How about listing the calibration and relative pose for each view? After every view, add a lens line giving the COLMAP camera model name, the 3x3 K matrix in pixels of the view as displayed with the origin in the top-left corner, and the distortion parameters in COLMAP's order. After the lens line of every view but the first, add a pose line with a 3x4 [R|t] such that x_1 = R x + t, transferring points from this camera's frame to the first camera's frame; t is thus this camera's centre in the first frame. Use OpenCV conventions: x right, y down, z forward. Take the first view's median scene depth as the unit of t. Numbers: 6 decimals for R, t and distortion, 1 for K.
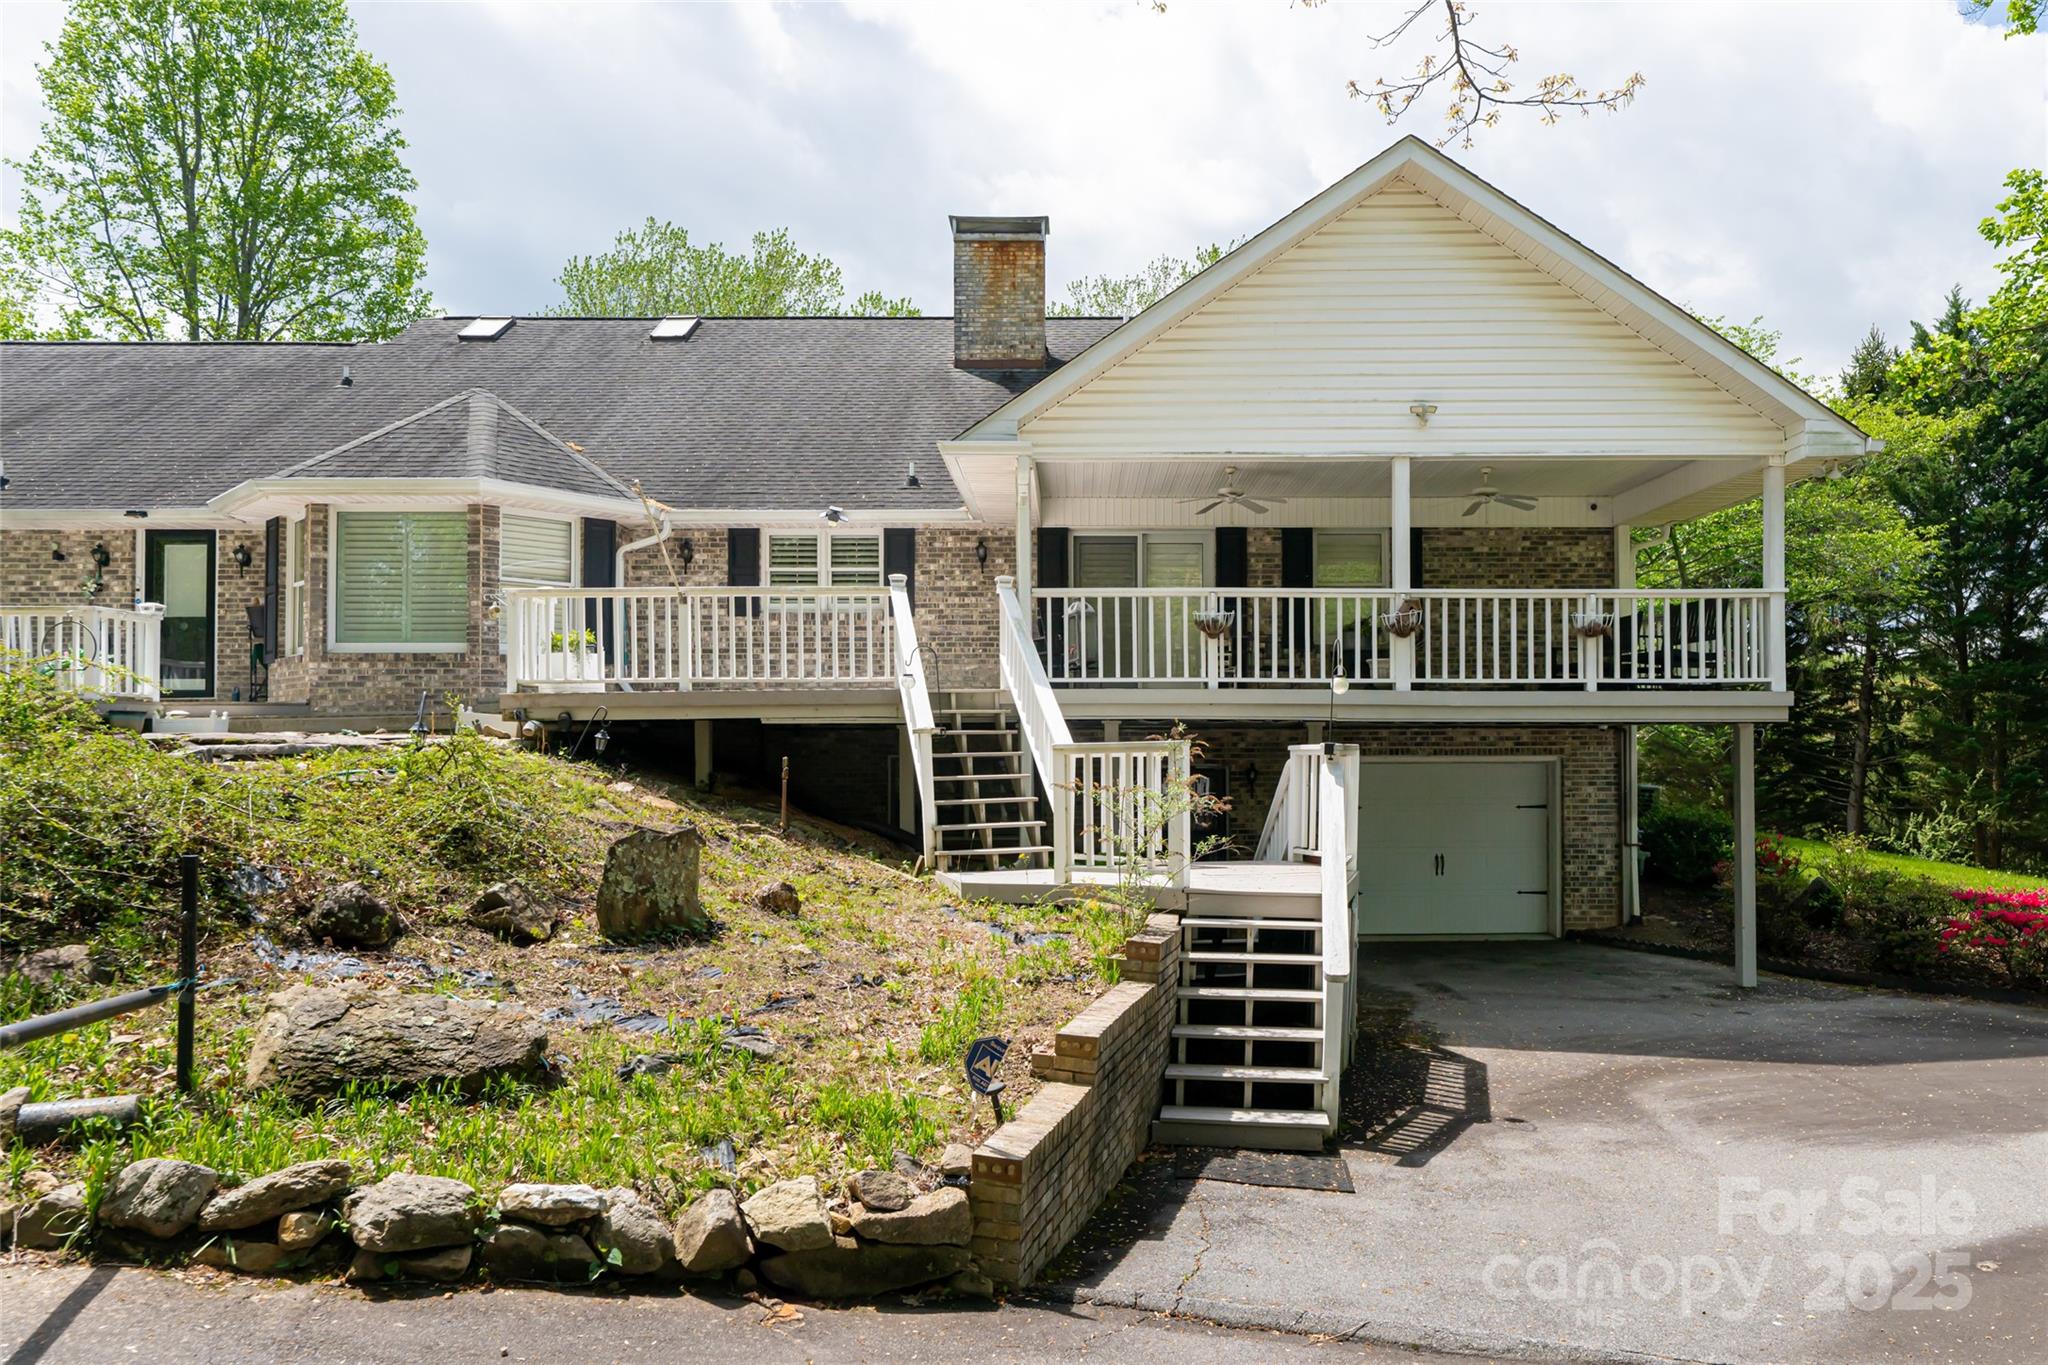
lens RADIAL K [[1325.5, 0, 1024.6], [0, 1325.5, 695.7], [0, 0, 1]] dist [0.005302, -0.000084]
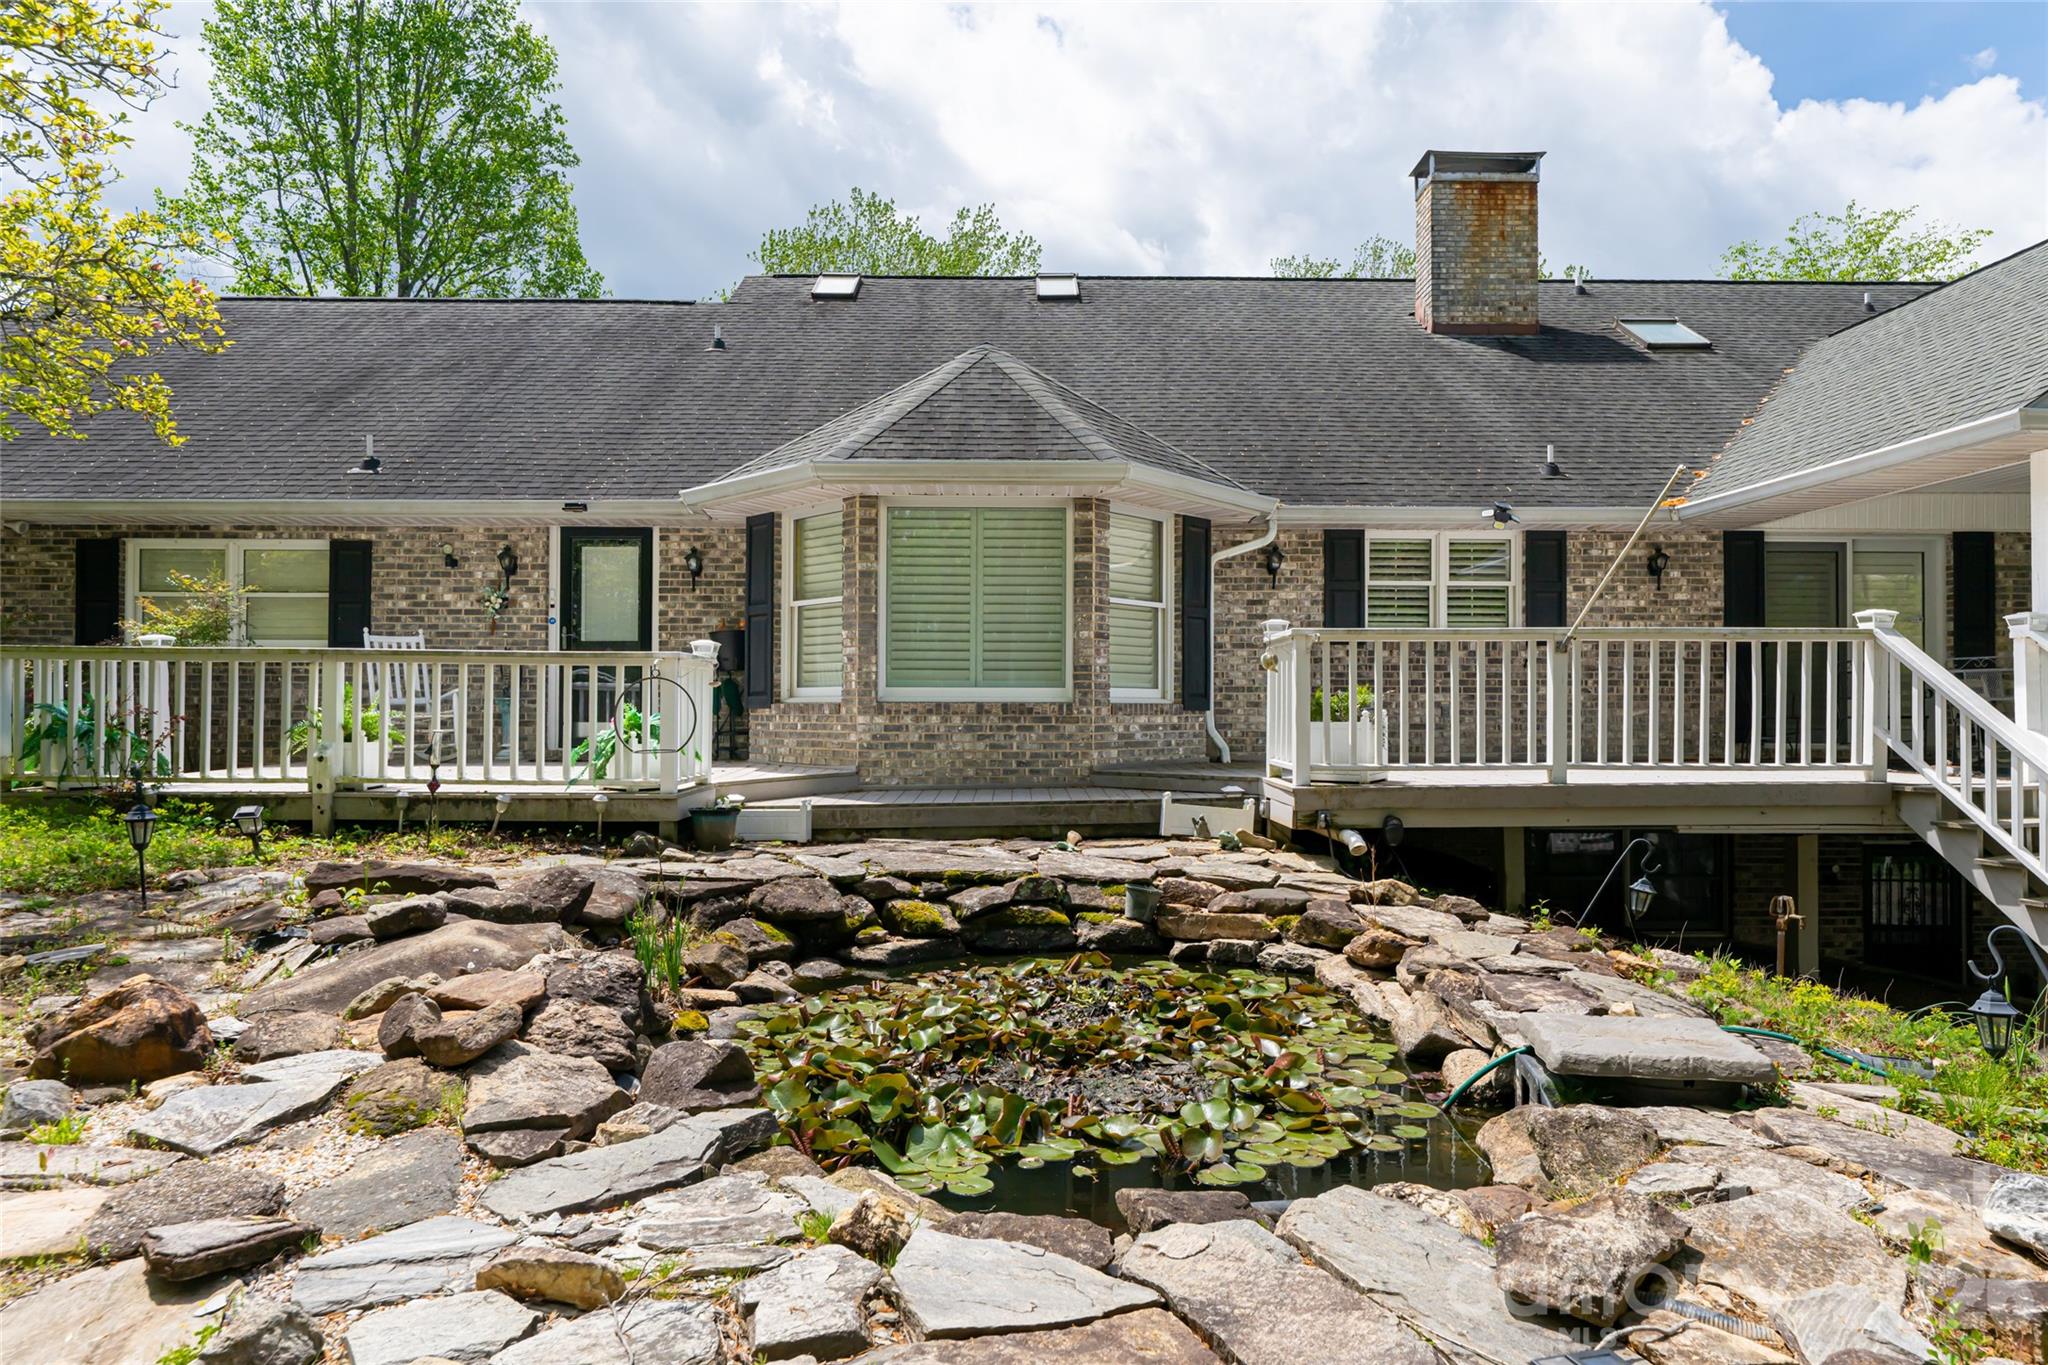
lens RADIAL K [[1215.5, 0, 1021.9], [0, 1215.5, 681.7], [0, 0, 1]] dist [0.003352, 0.000344]
pose [[0.999949, 0.005105, 0.008679, -0.403248], [-0.005202, 0.999923, 0.011240, -0.045362], [-0.008621, -0.011284, 0.999899, 0.299059]]
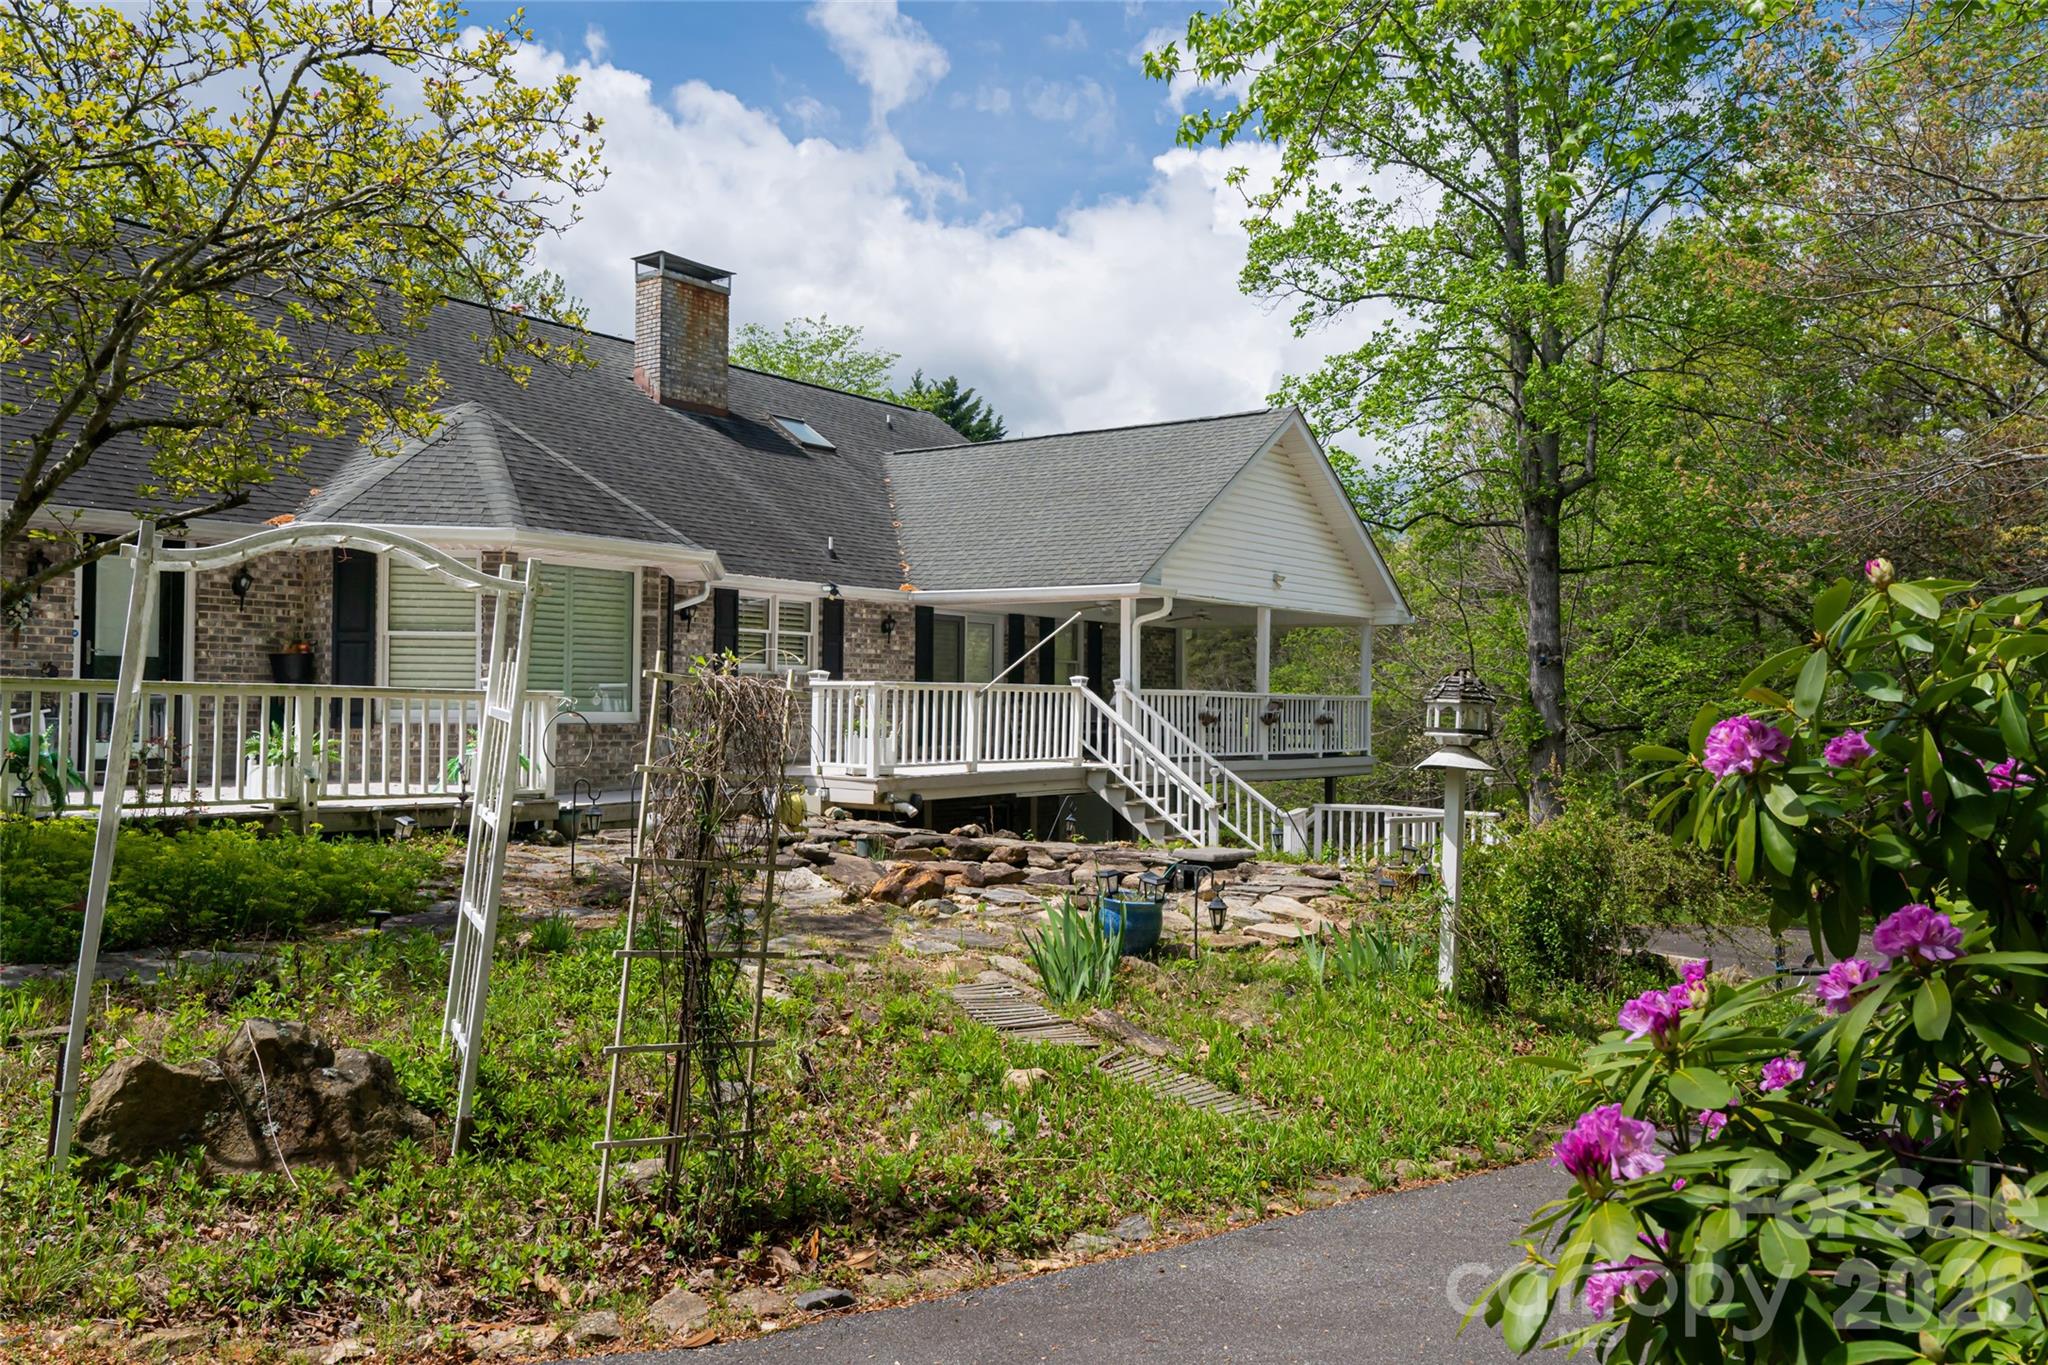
lens RADIAL K [[1510.0, 0, 1019.5], [0, 1510.0, 682.9], [0, 0, 1]] dist [-0.034379, -0.001564]
pose [[0.614889, 0.021909, 0.788310, -0.982413], [-0.039249, 0.999225, 0.002844, -0.066595], [-0.787637, -0.032689, 0.615272, 0.111349]]
